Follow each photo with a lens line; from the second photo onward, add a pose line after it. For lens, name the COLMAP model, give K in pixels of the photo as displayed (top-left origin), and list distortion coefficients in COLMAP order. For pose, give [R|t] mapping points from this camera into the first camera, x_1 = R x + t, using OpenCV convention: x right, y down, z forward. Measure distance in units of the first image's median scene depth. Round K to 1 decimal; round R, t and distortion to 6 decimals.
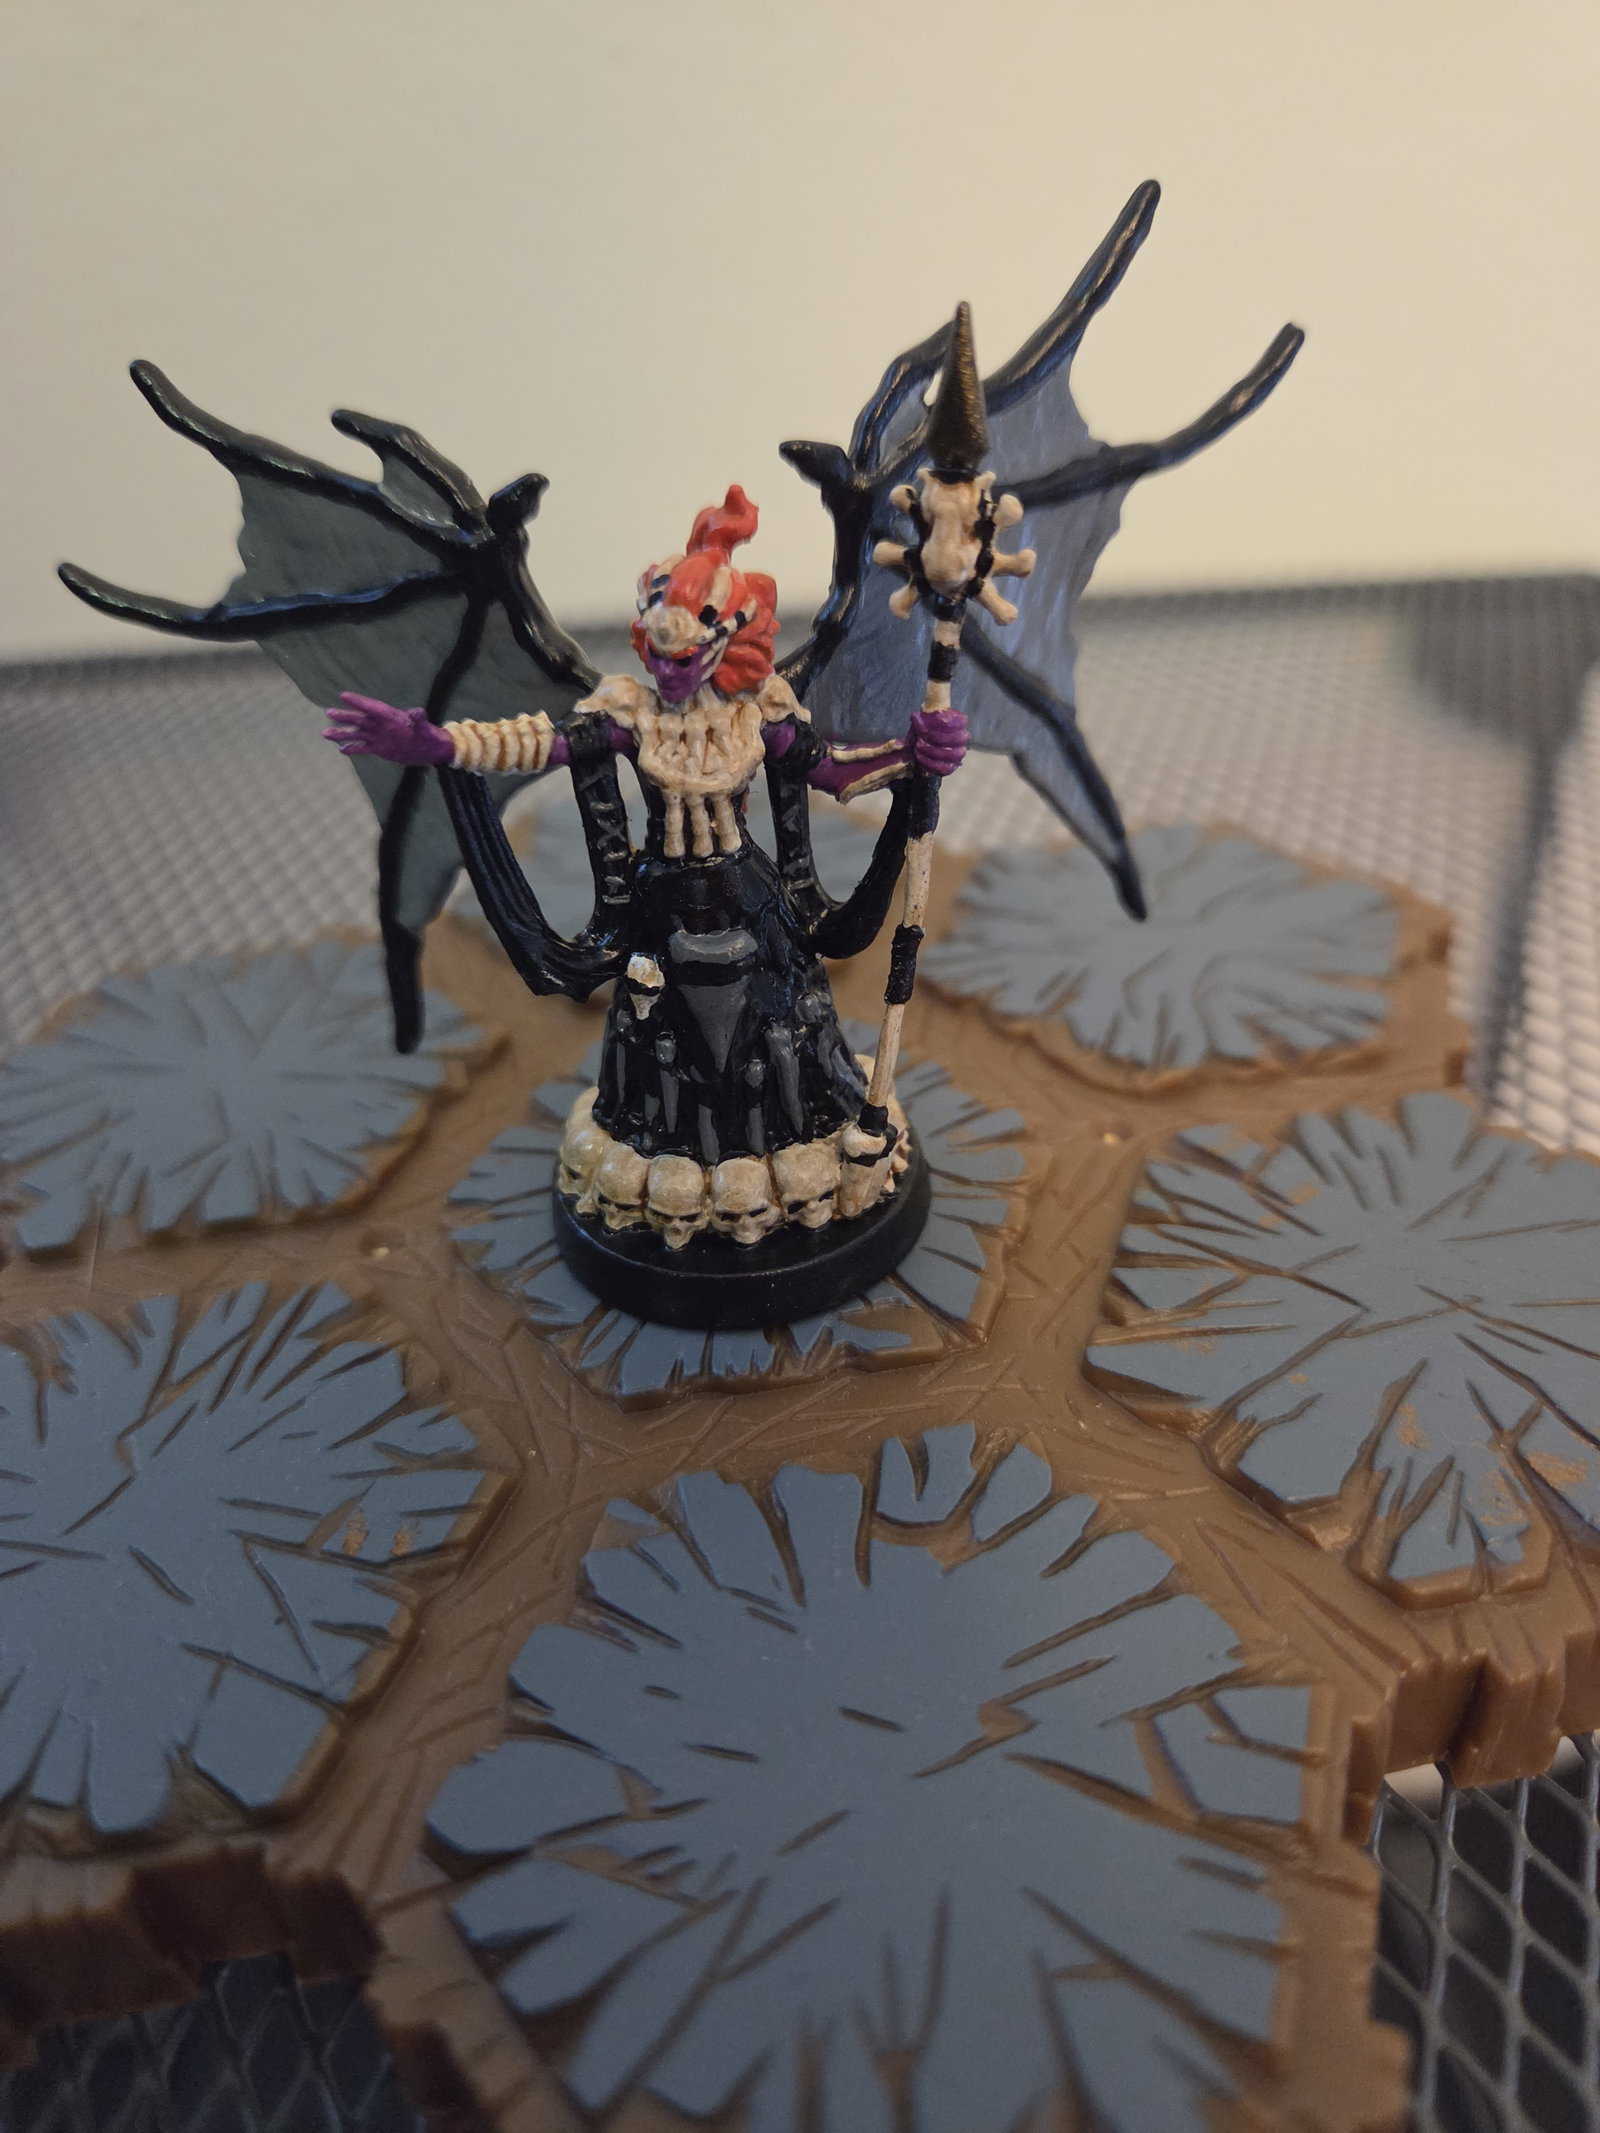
lens RADIAL K [[1504.6, 0, 792.8], [0, 1504.6, 1067.9], [0, 0, 1]] dist [-0.044077, -0.000873]
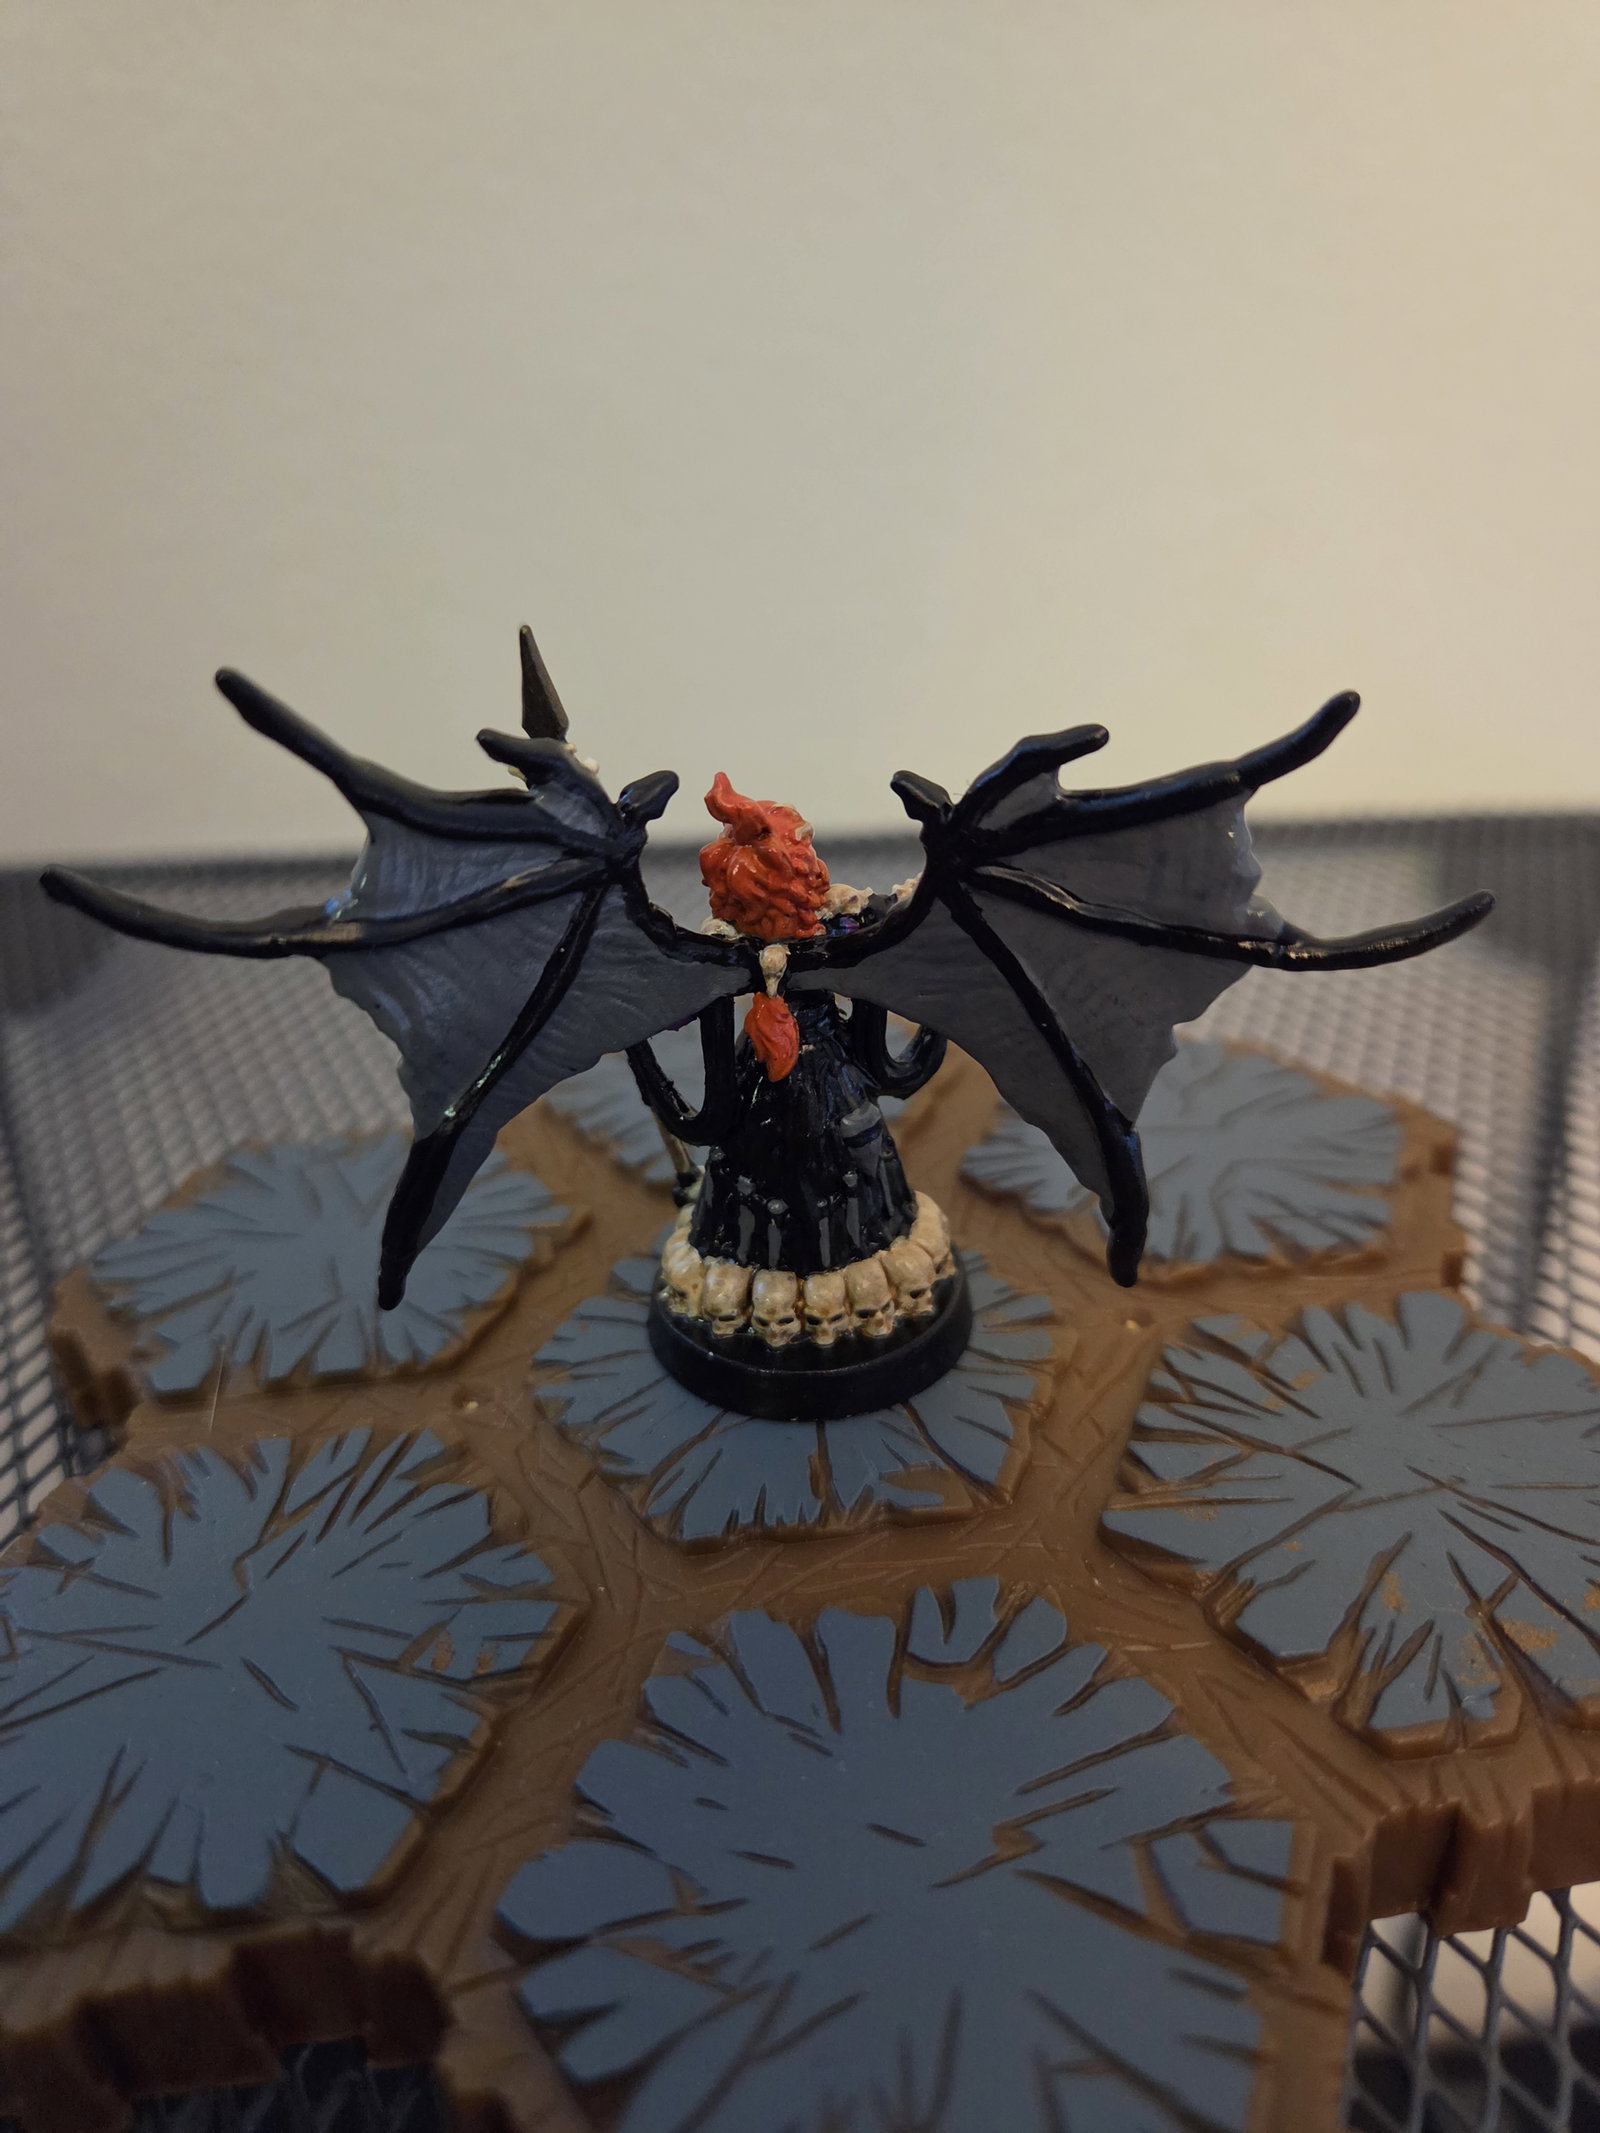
lens RADIAL K [[1484.7, 0, 800.0], [0, 1484.7, 1066.5], [0, 0, 1]] dist [-0.035243, -0.004813]
pose [[0.998926, 0.025983, -0.038371, 0.006510], [-0.030733, 0.991181, -0.128900, 0.008260], [0.034684, 0.129941, 0.990915, -0.142307]]
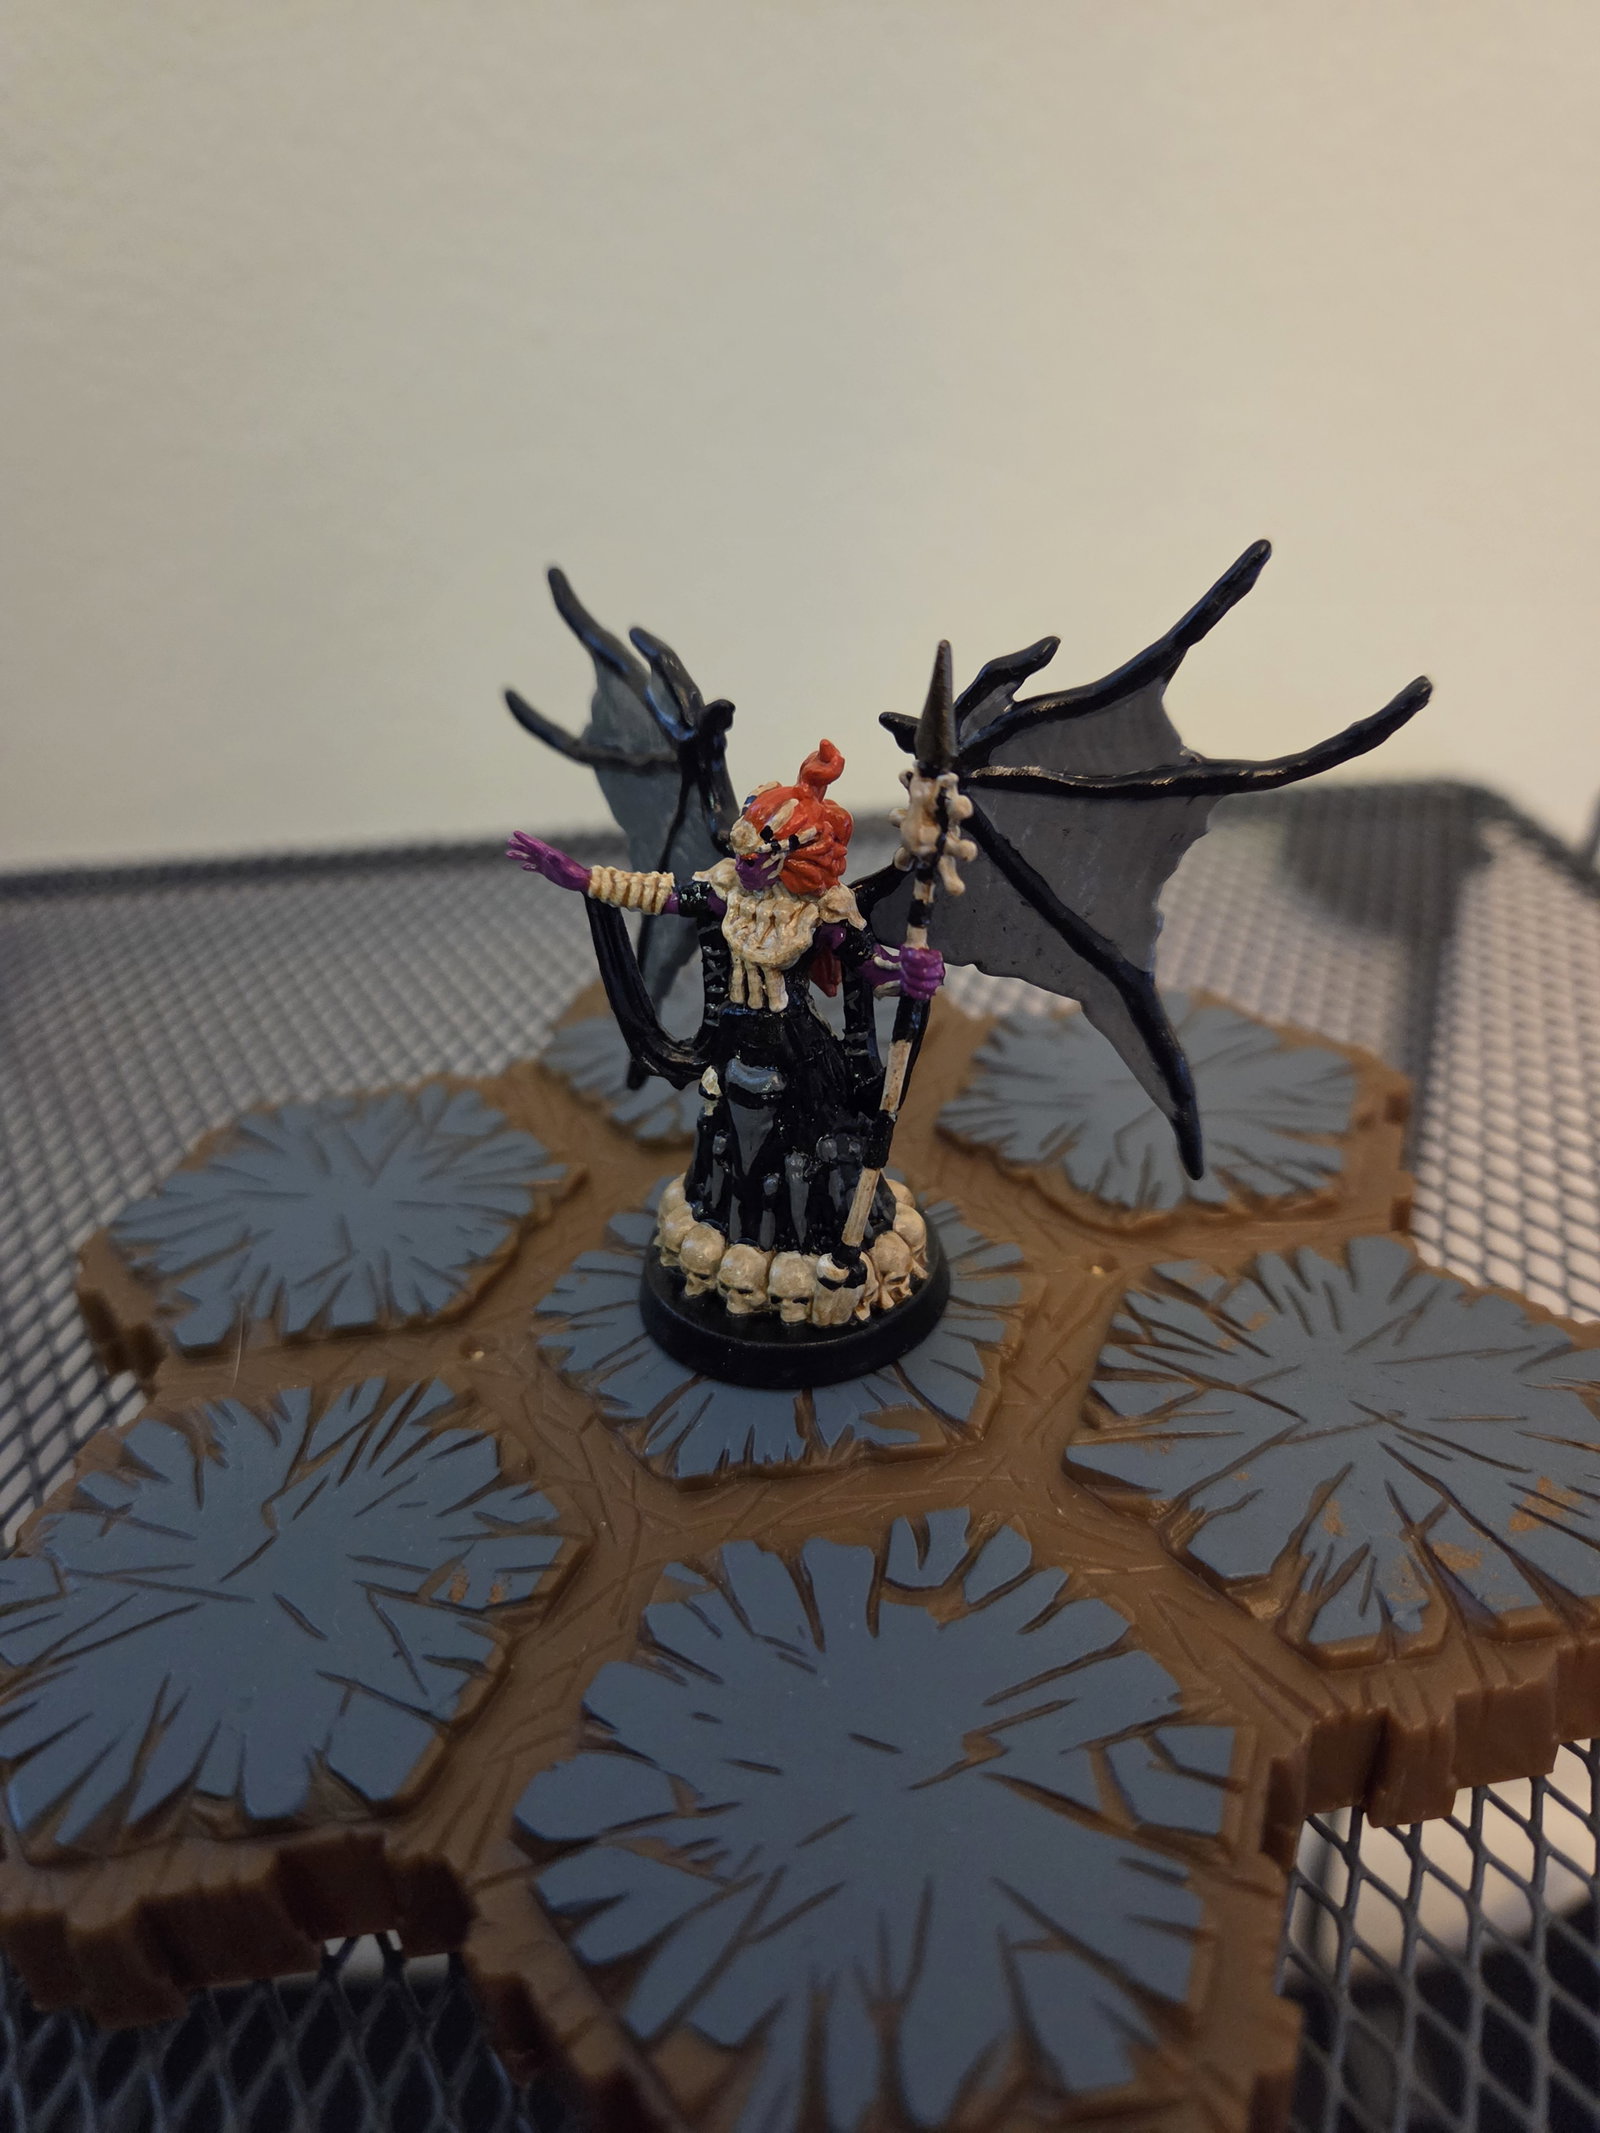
lens RADIAL K [[1475.5, 0, 792.9], [0, 1475.5, 1068.3], [0, 0, 1]] dist [-0.029803, -0.004056]
pose [[0.999249, 0.013806, -0.036215, 0.017671], [-0.016736, 0.996501, -0.081885, -0.015757], [0.034957, 0.082430, 0.995984, -0.215210]]
